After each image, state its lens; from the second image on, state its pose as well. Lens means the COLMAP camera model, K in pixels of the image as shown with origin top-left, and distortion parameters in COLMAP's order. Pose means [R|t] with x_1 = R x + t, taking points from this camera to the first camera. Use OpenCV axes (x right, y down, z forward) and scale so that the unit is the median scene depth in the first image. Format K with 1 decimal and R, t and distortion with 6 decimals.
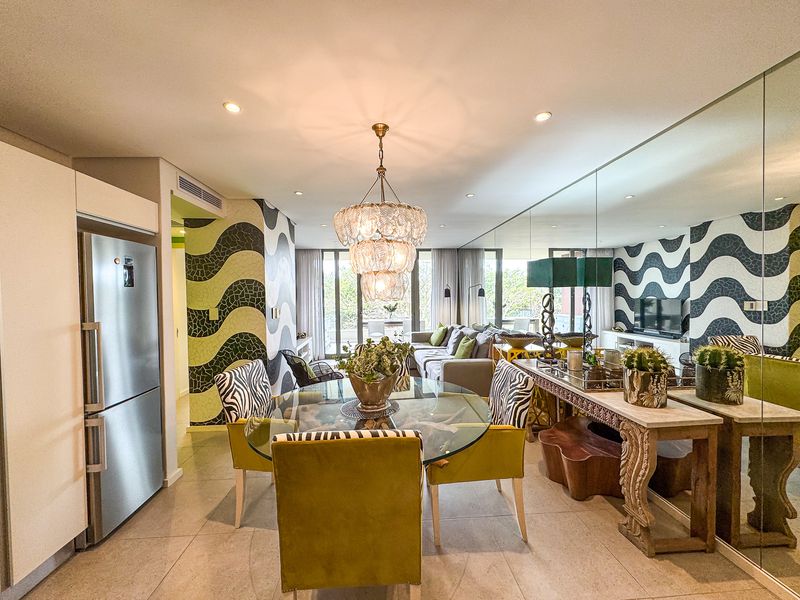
lens RADIAL K [[319.0, 0, 400.0], [0, 319.0, 300.0], [0, 0, 1]] dist [0.000345, 0.000262]
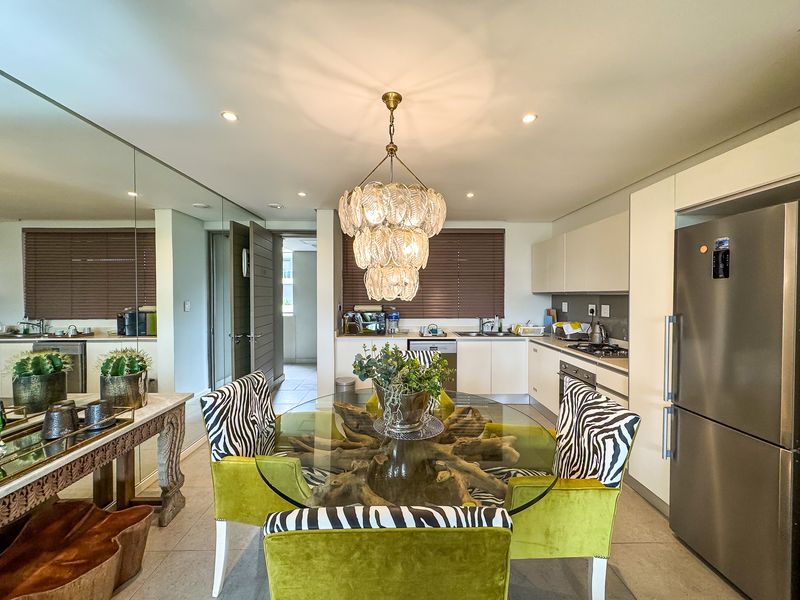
lens RADIAL K [[319.0, 0, 400.0], [0, 319.0, 300.0], [0, 0, 1]] dist [0.000345, 0.000262]
pose [[-0.998643, 0.014124, 0.050130, -0.055956], [0.015669, 0.999410, 0.030557, -0.011270], [-0.049669, 0.031301, -0.998275, 0.888665]]
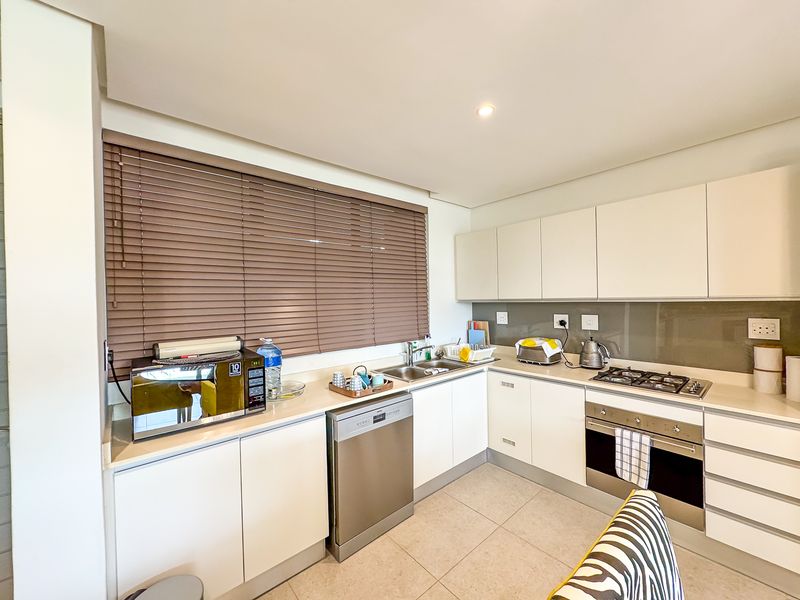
lens RADIAL K [[316.4, 0, 400.0], [0, 316.4, 300.0], [0, 0, 1]] dist [-0.002534, -0.000090]
pose [[-0.800848, 0.033912, -0.597907, 0.141345], [0.022629, 0.999396, 0.026374, -0.020376], [0.598440, 0.007592, -0.801132, 0.325298]]
